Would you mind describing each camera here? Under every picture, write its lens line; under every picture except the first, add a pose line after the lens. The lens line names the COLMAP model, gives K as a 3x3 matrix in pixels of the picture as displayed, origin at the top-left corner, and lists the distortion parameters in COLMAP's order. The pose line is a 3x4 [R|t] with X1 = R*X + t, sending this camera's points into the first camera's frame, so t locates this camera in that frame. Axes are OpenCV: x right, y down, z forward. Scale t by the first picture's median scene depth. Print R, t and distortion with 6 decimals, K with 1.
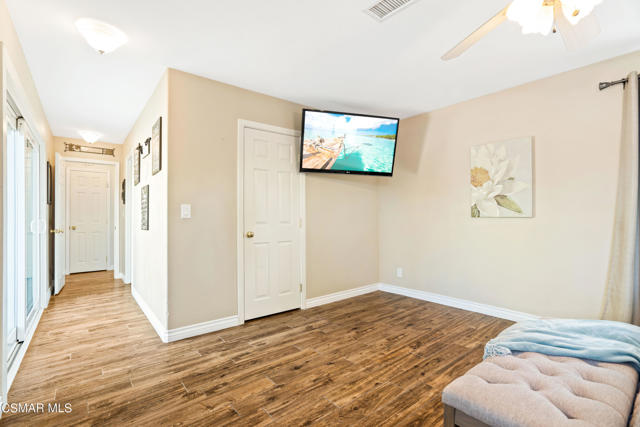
lens RADIAL K [[296.6, 0, 320.5], [0, 296.6, 211.6], [0, 0, 1]] dist [-0.025110, -0.000051]
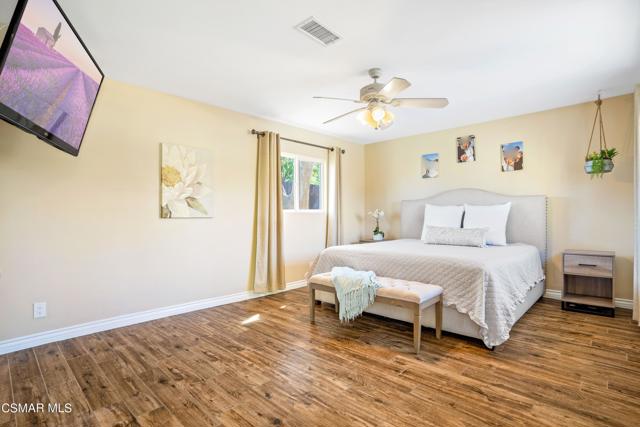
lens RADIAL K [[315.1, 0, 321.3], [0, 315.1, 219.6], [0, 0, 1]] dist [-0.016228, 0.000103]
pose [[-0.111061, -0.007650, 0.993784, -0.590728], [-0.009153, 0.999936, 0.006675, 0.013761], [-0.993771, -0.008355, -0.111124, 0.668416]]
